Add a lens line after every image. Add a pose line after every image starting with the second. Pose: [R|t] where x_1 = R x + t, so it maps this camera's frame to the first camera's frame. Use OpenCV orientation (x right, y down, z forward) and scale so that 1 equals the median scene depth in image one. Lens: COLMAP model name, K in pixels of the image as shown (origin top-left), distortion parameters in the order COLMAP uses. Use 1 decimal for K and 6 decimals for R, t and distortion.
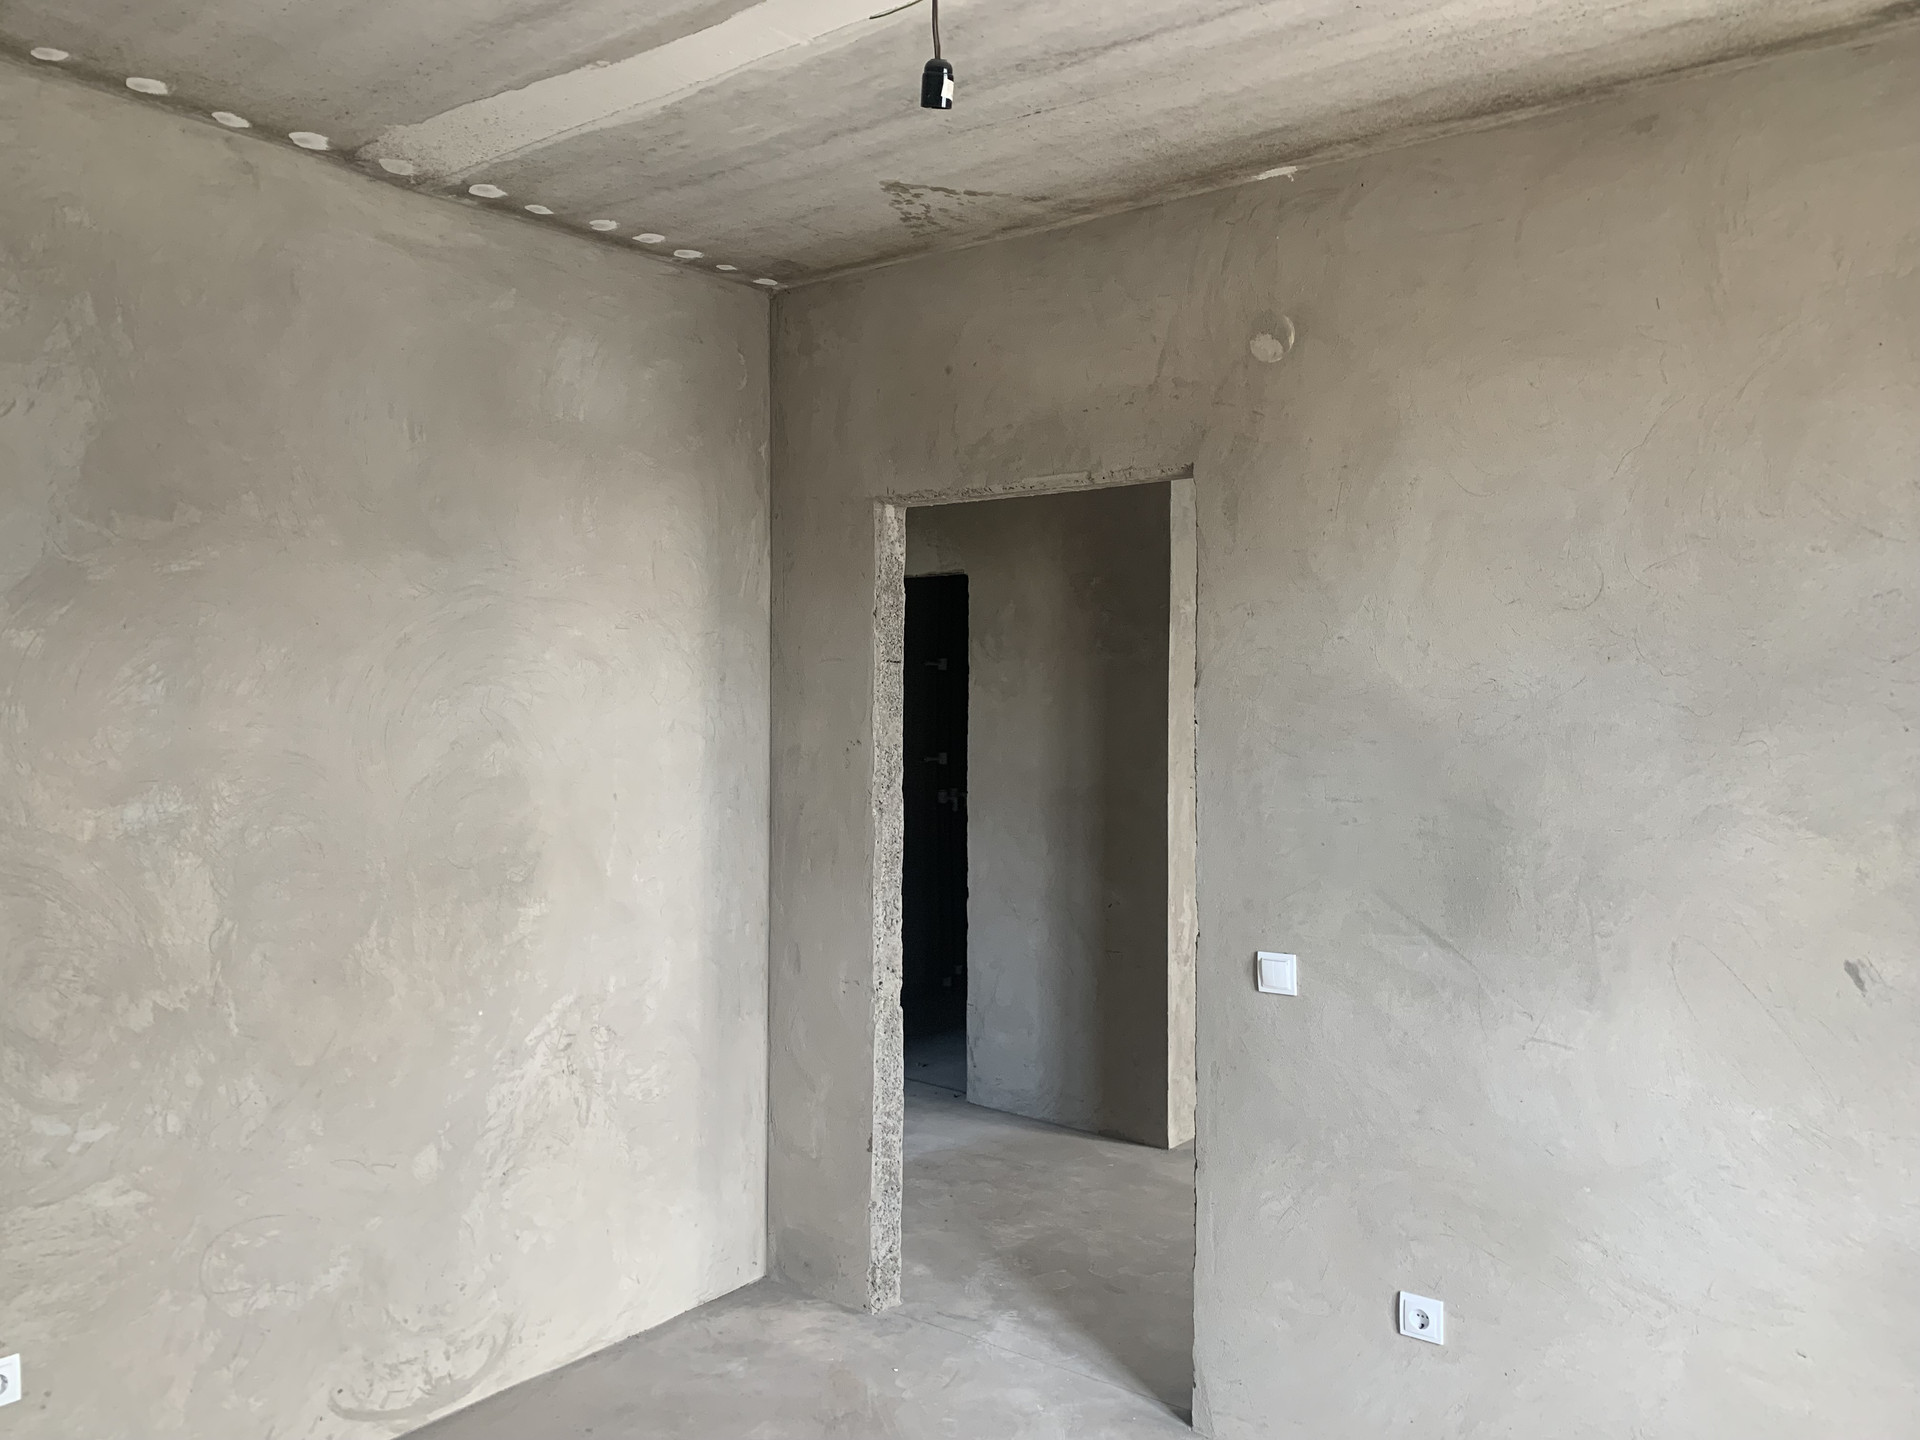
lens RADIAL K [[1481.0, 0, 958.1], [0, 1481.0, 710.8], [0, 0, 1]] dist [0.013689, -0.008019]
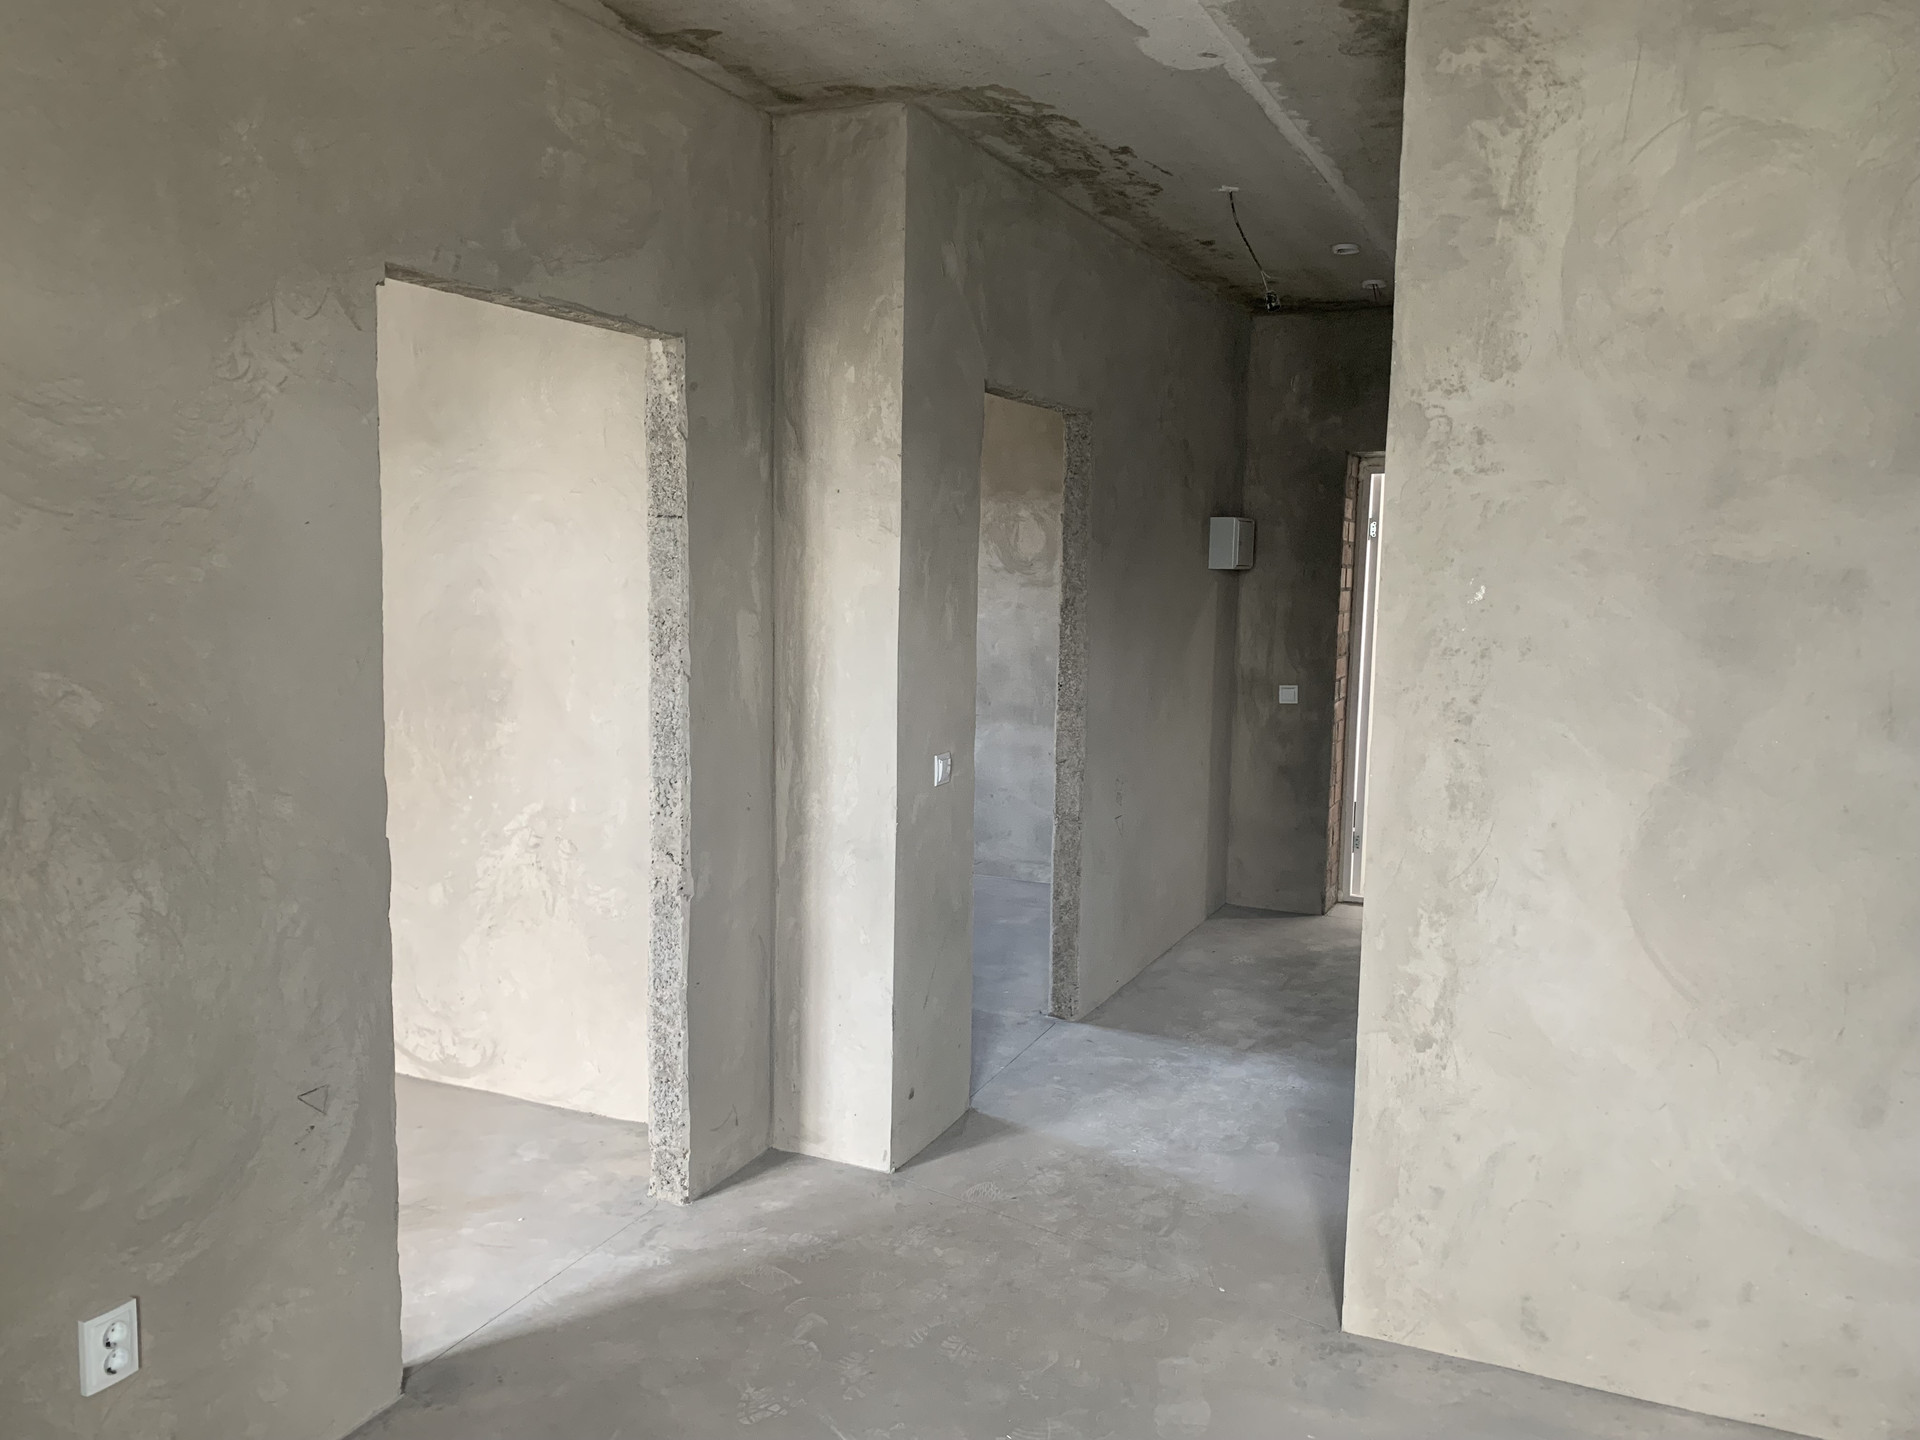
lens RADIAL K [[1481.0, 0, 958.9], [0, 1481.0, 727.6], [0, 0, 1]] dist [0.013689, -0.008019]
pose [[0.240726, 0.102987, -0.965114, 0.980828], [-0.033472, 0.994644, 0.097789, 0.002056], [0.970016, 0.008764, 0.242884, 1.051534]]
